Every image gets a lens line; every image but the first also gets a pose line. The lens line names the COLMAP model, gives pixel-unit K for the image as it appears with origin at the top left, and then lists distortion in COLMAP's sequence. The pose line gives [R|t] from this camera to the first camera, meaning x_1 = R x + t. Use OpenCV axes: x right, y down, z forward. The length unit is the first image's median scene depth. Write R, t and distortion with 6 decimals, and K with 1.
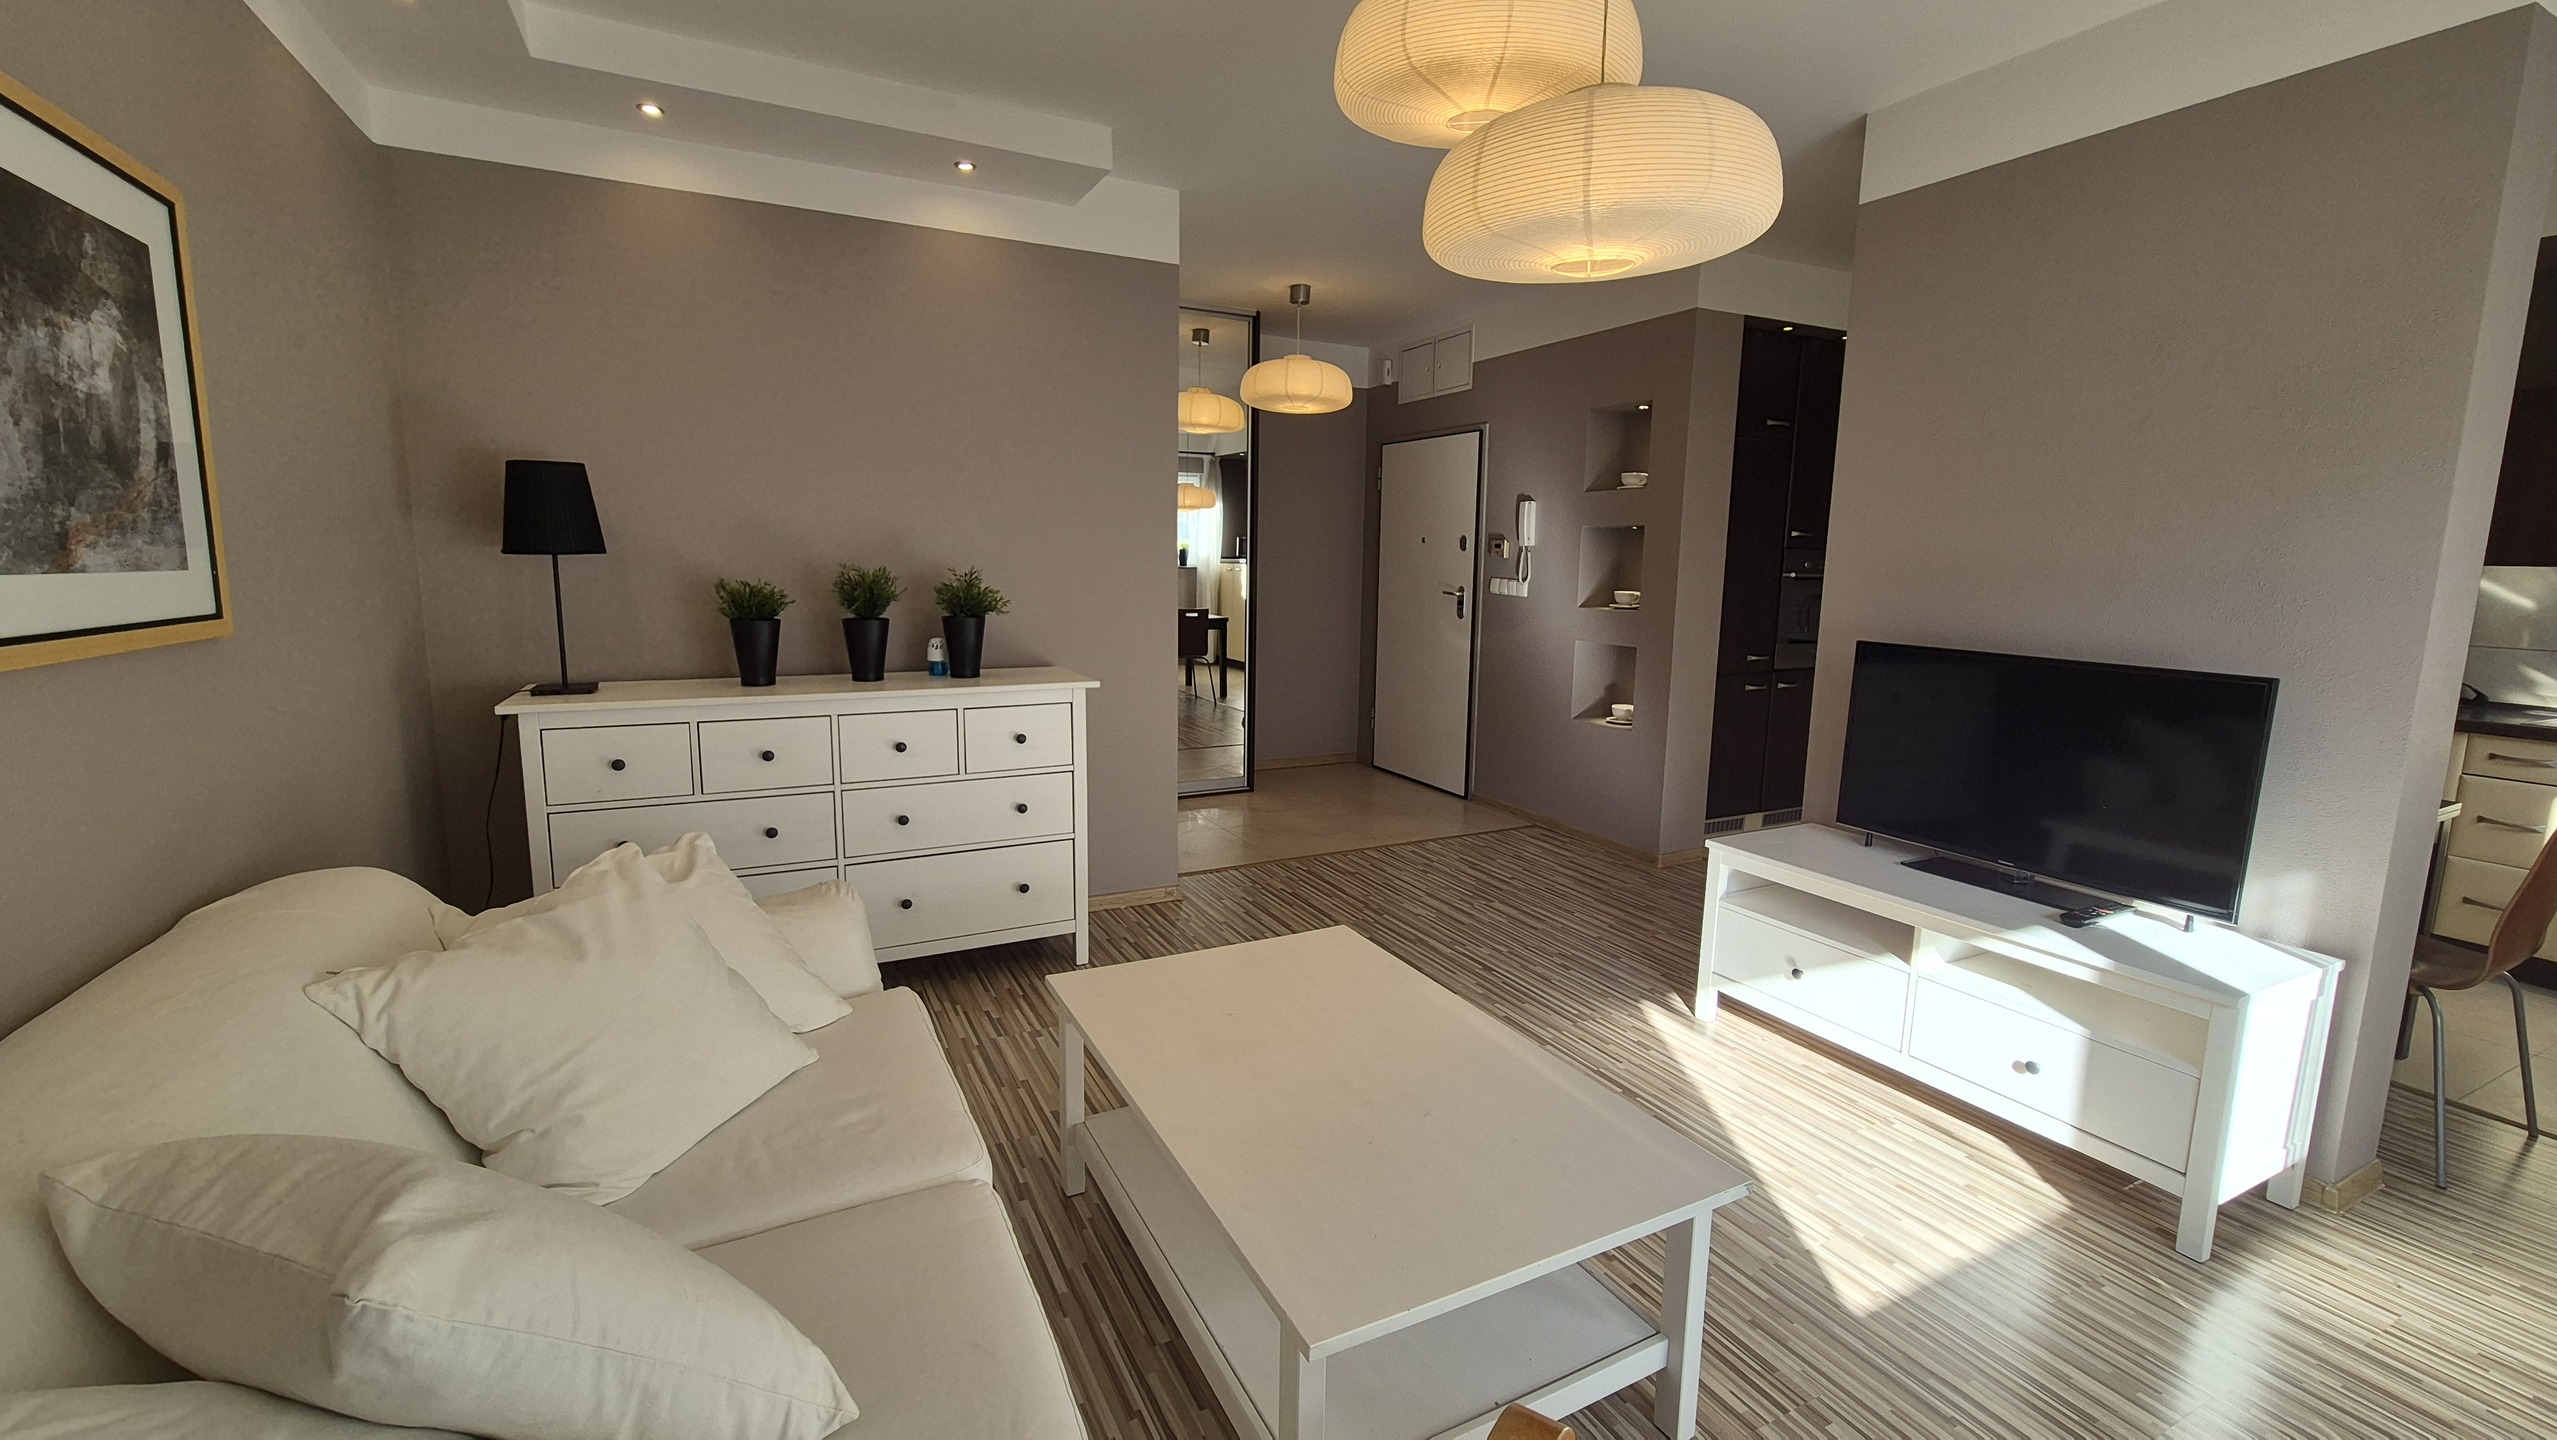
lens RADIAL K [[1047.2, 0, 1274.0], [0, 1047.2, 702.4], [0, 0, 1]] dist [0.001901, 0.000059]
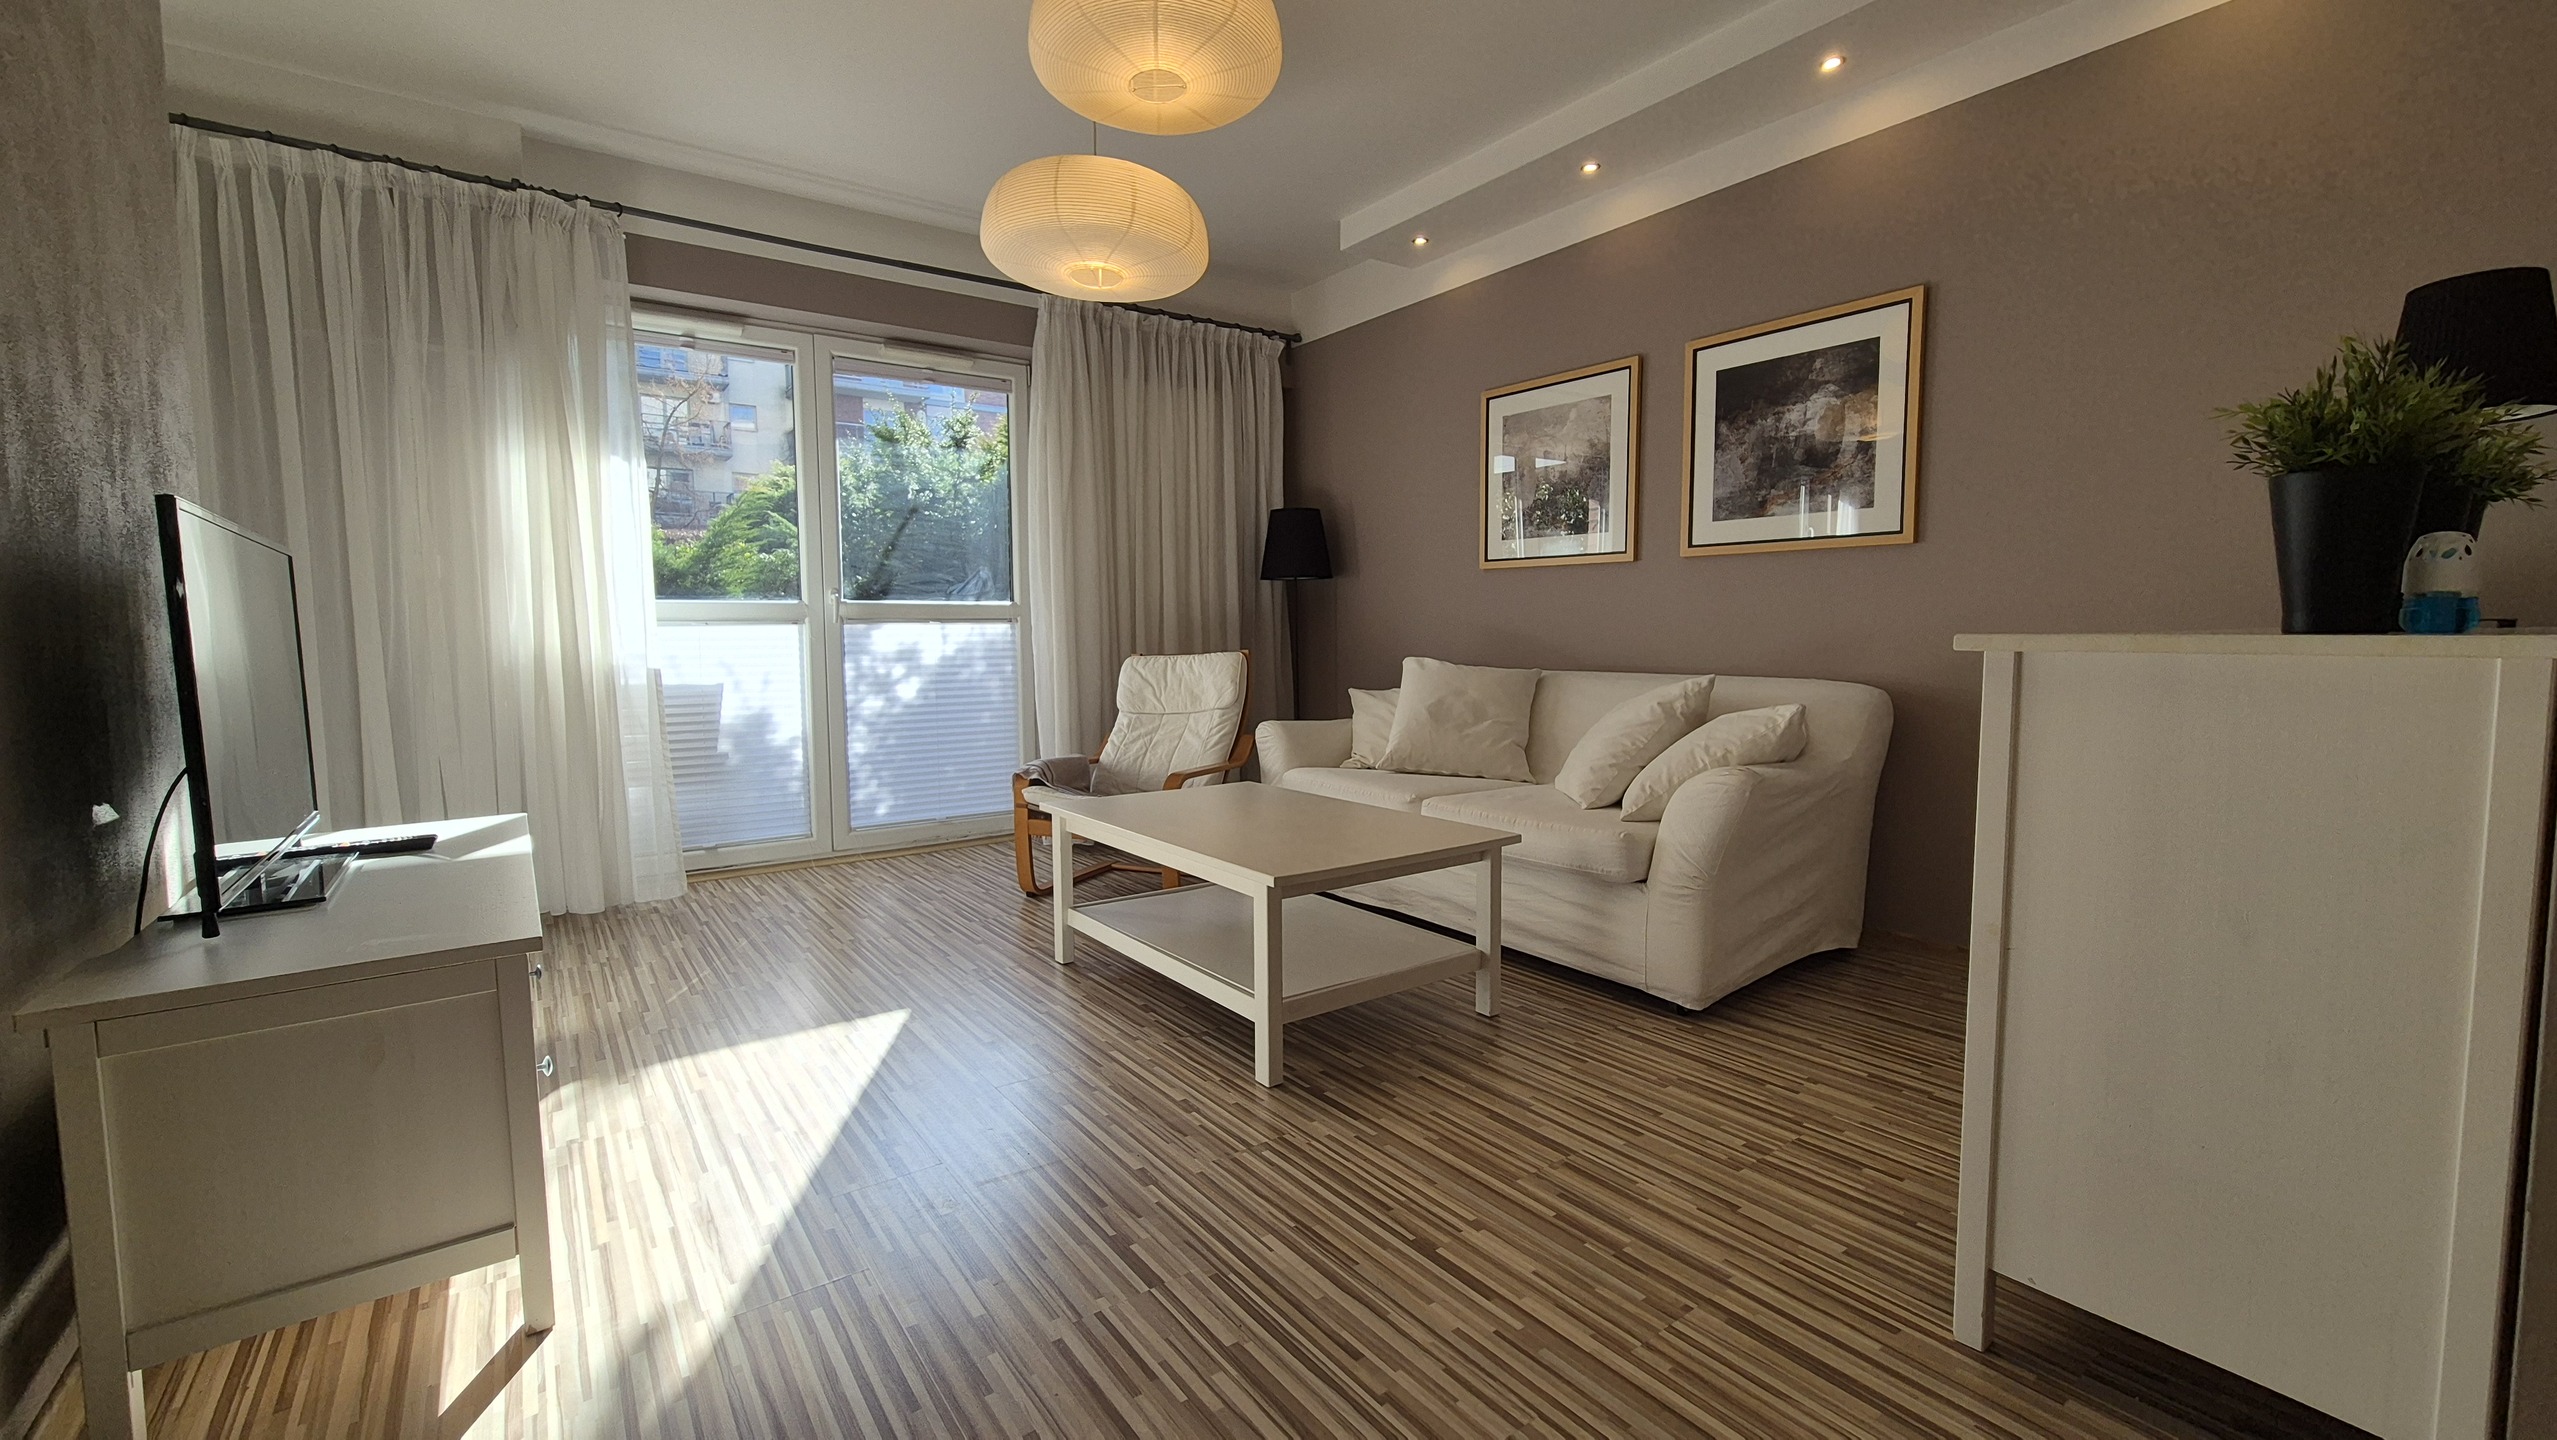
lens RADIAL K [[1047.2, 0, 1274.0], [0, 1047.2, 702.4], [0, 0, 1]] dist [0.001901, 0.000059]
pose [[-0.987809, 0.003235, -0.155636, 0.120121], [-0.028958, 0.978514, 0.204139, -0.055113], [0.152952, 0.206157, -0.966491, 1.088595]]
